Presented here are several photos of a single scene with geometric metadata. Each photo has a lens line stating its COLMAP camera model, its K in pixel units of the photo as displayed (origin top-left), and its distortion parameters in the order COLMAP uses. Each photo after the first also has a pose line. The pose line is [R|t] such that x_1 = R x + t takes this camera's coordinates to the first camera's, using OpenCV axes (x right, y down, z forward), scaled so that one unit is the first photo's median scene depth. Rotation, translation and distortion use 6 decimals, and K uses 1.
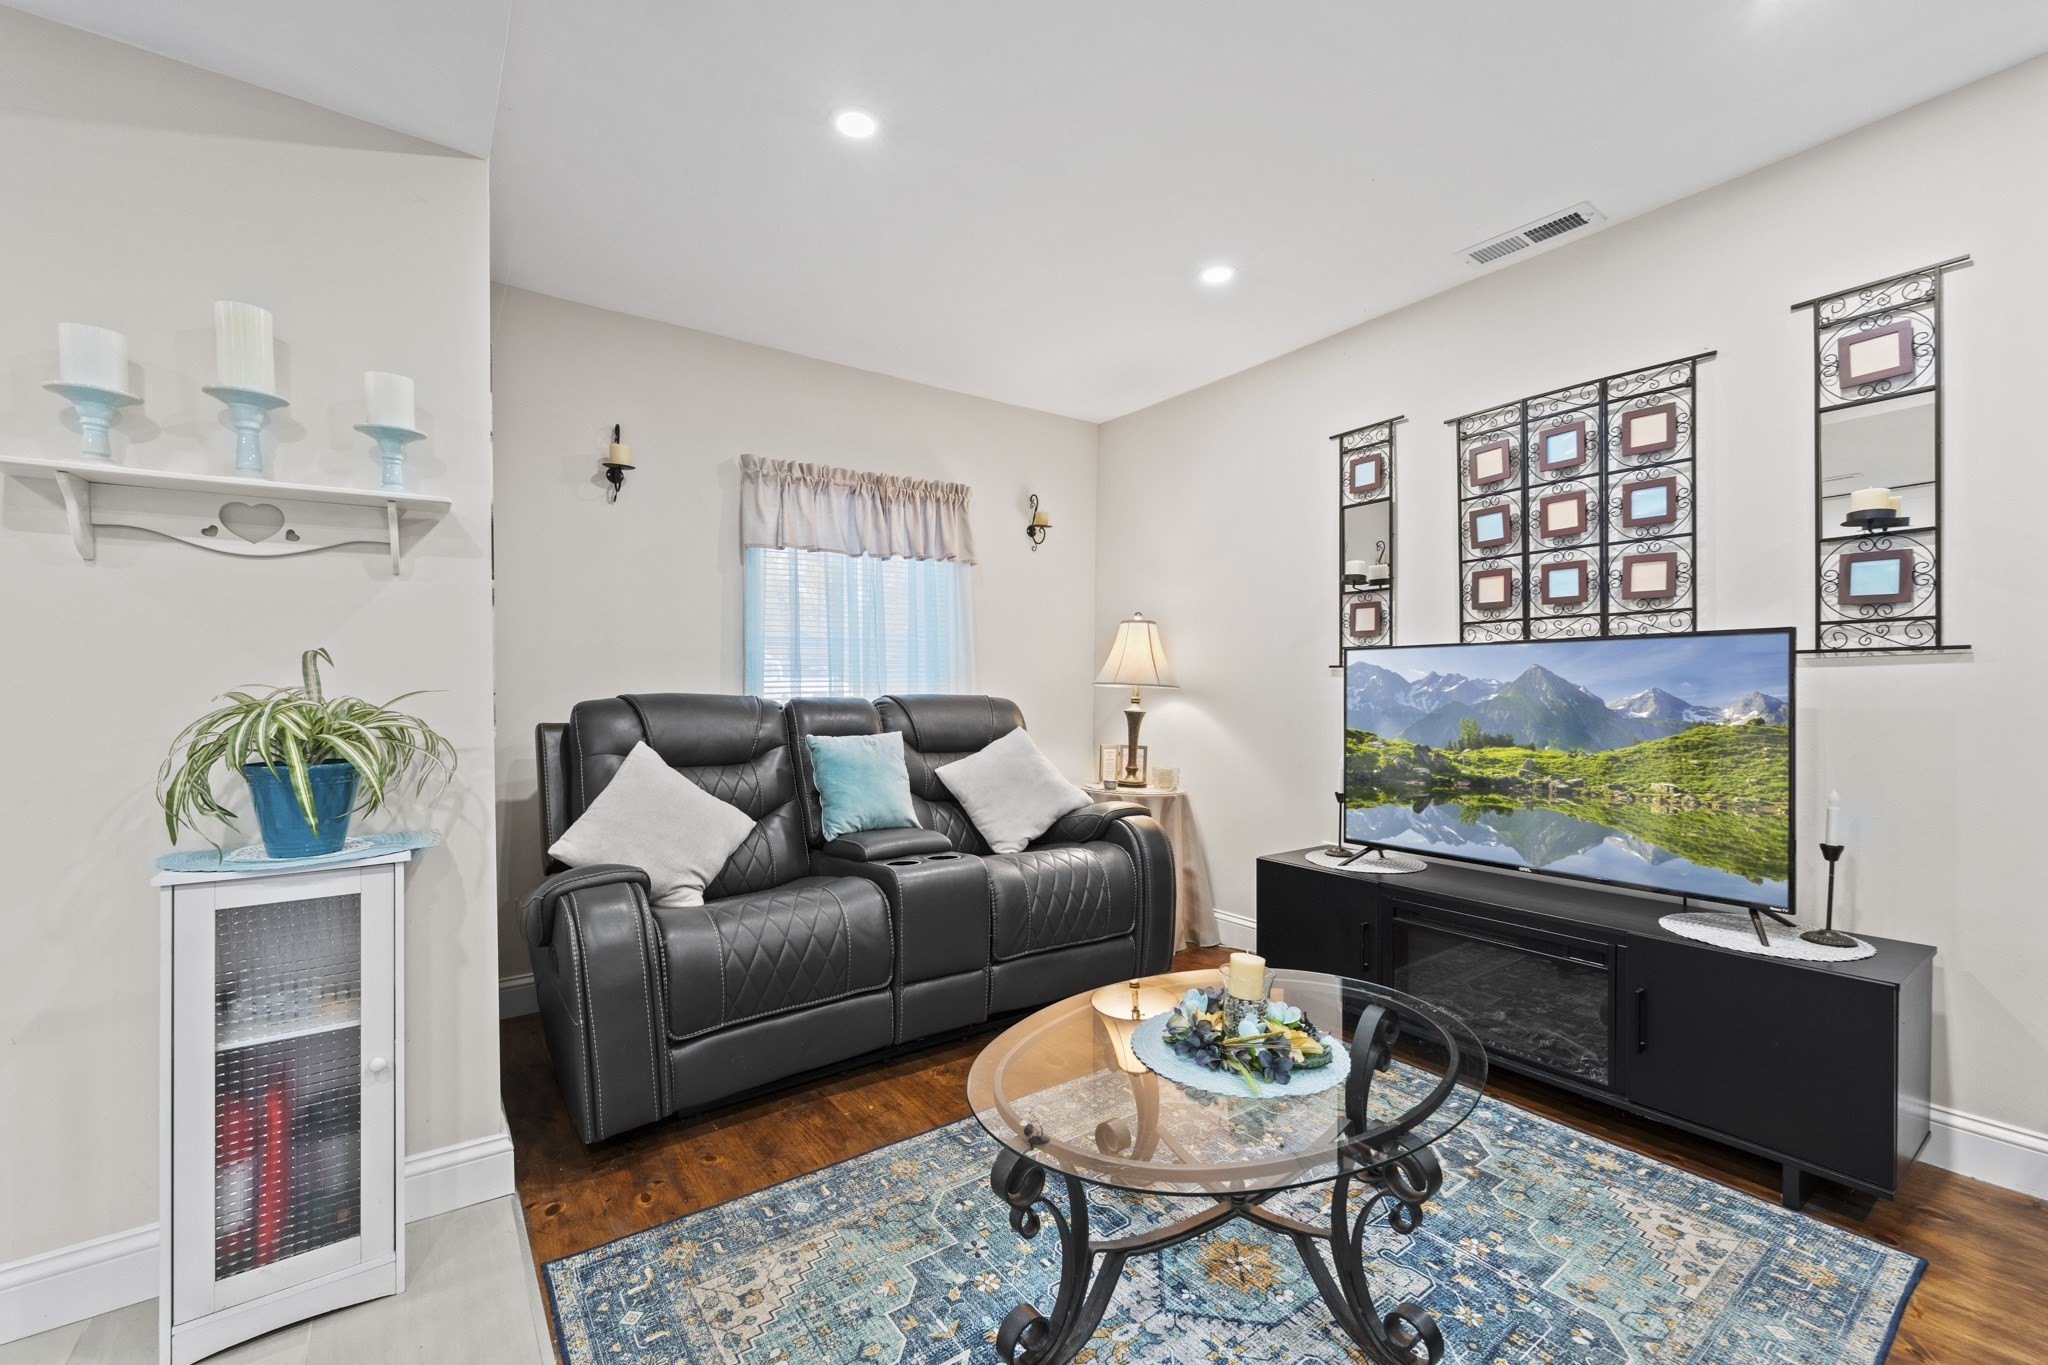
lens RADIAL K [[846.6, 0, 1043.4], [0, 846.6, 694.0], [0, 0, 1]] dist [0.001887, -0.001864]
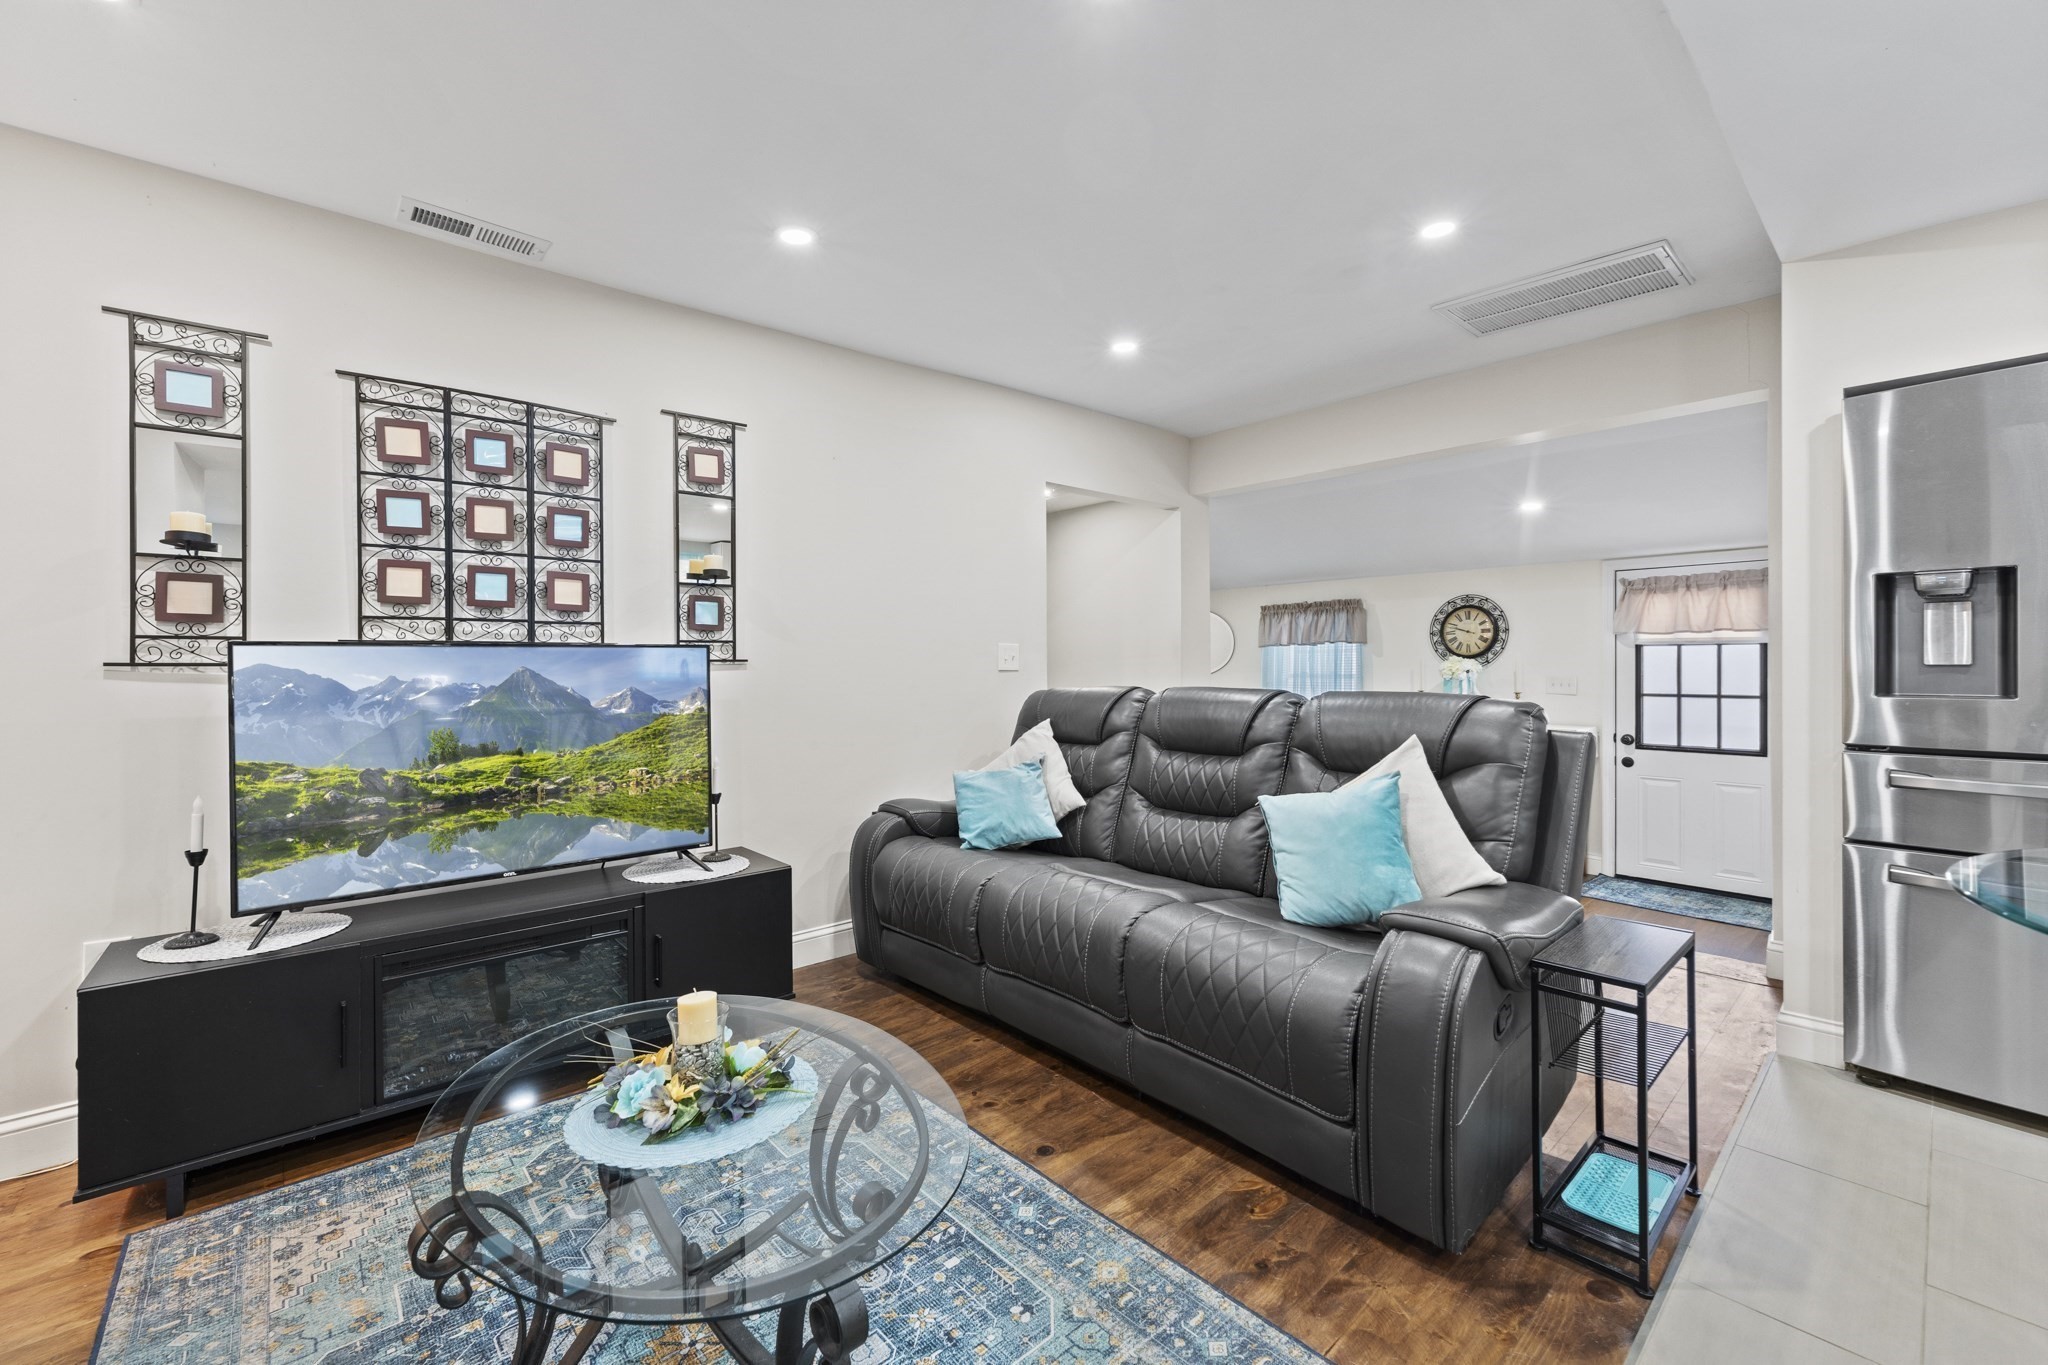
lens RADIAL K [[846.6, 0, 1004.2], [0, 846.6, 665.0], [0, 0, 1]] dist [0.001887, -0.001864]
pose [[-0.105973, 0.005160, 0.994356, -0.451270], [0.016660, 0.999855, -0.003413, -0.025701], [-0.994229, 0.016205, -0.106043, 0.507528]]
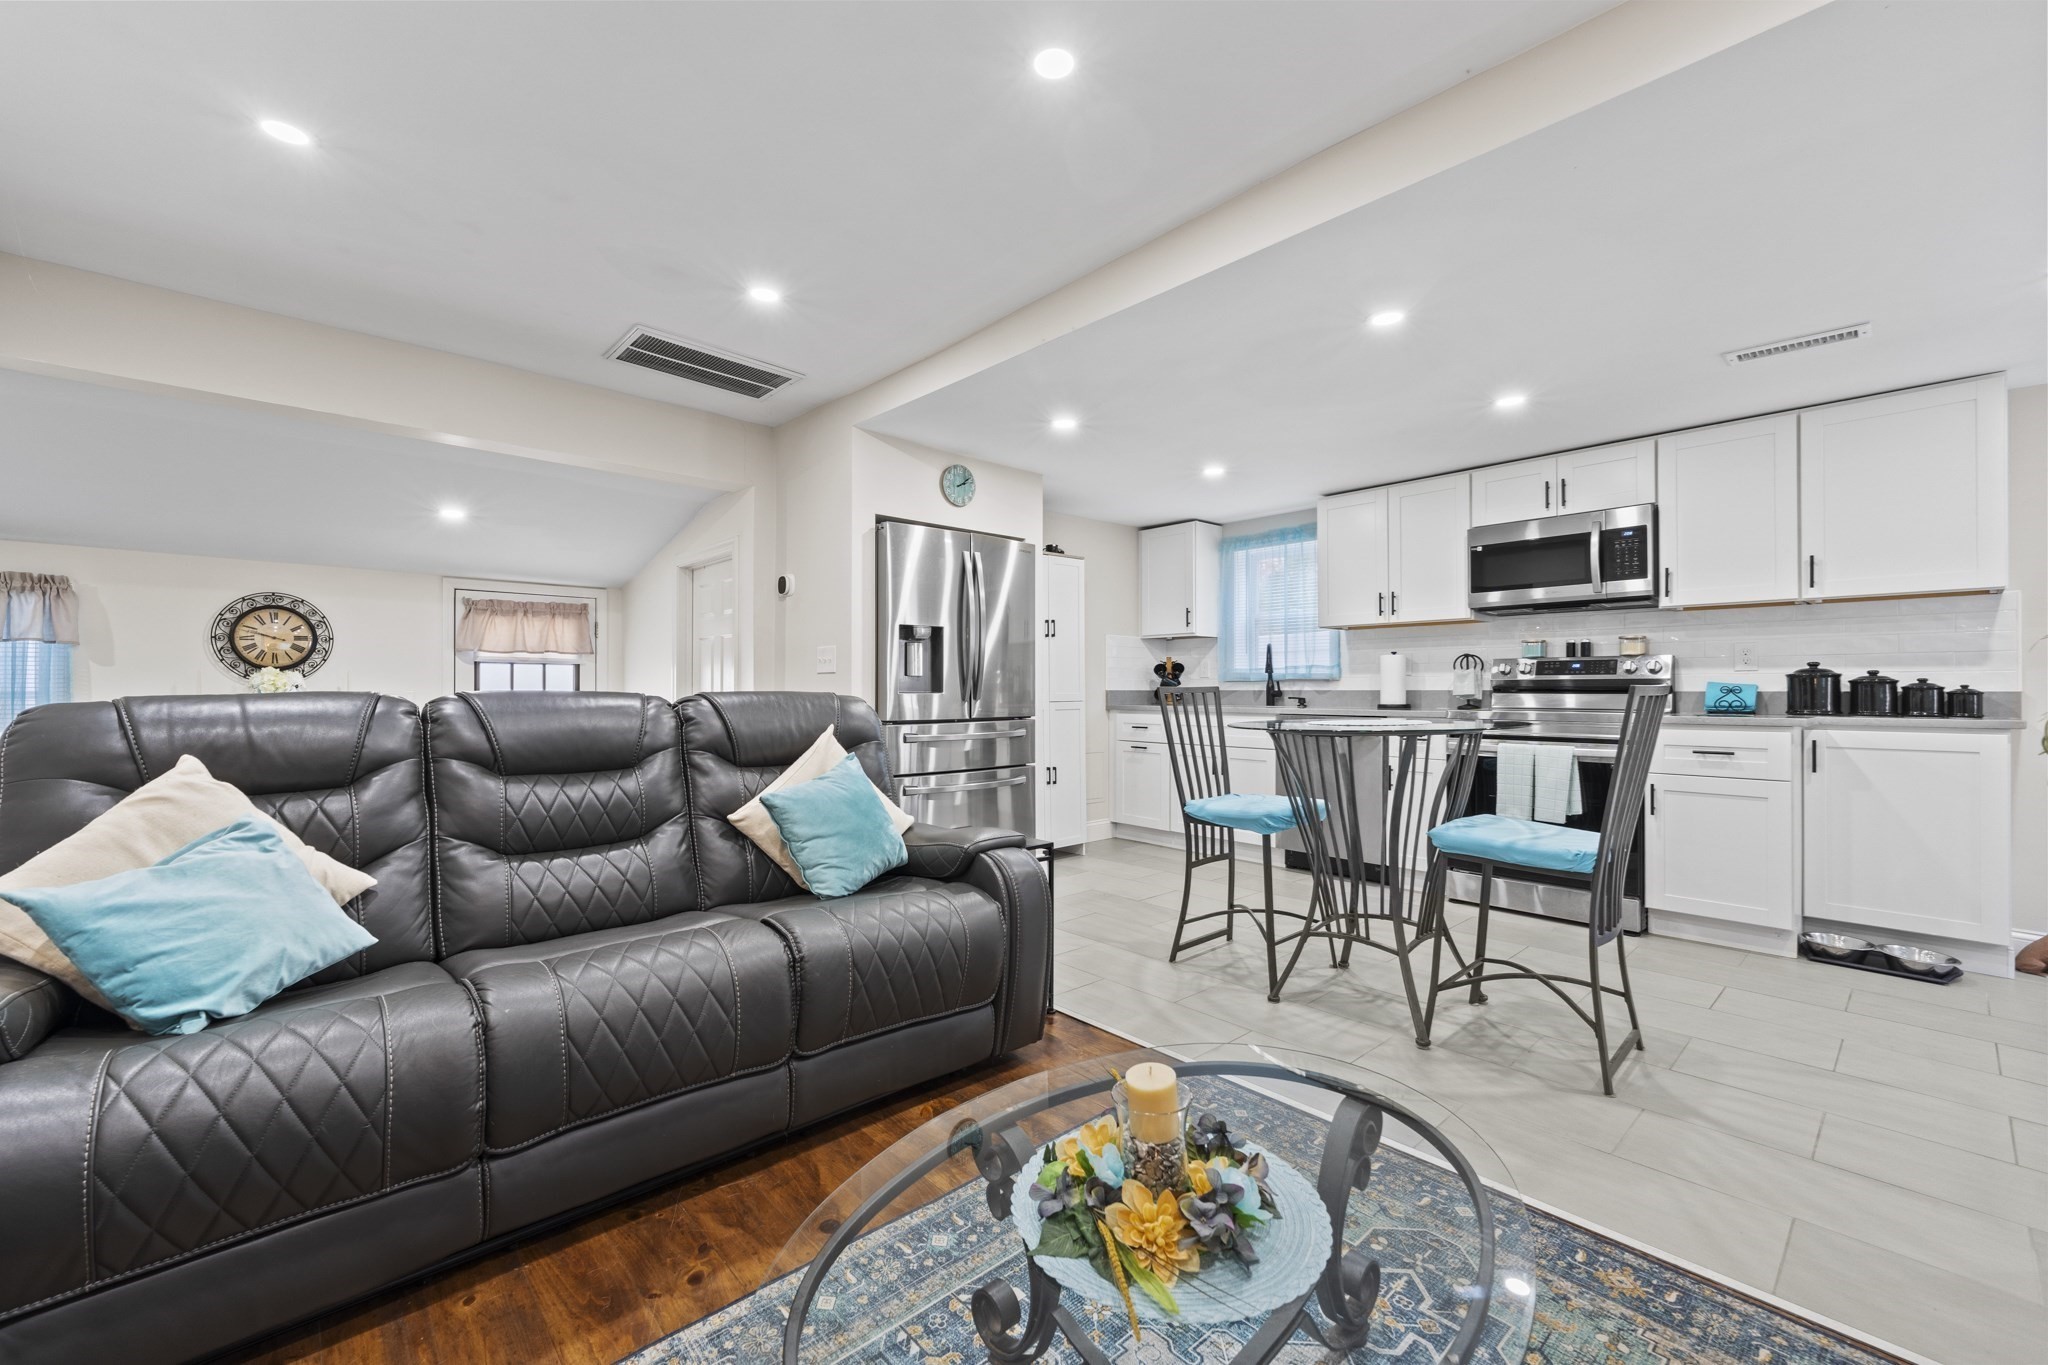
lens RADIAL K [[846.6, 0, 1030.5], [0, 846.6, 690.2], [0, 0, 1]] dist [0.001887, -0.001864]
pose [[-0.991233, 0.003294, -0.132081, 0.301363], [0.001988, 0.999948, 0.010022, -0.002262], [0.132108, 0.009672, -0.991188, 1.097700]]
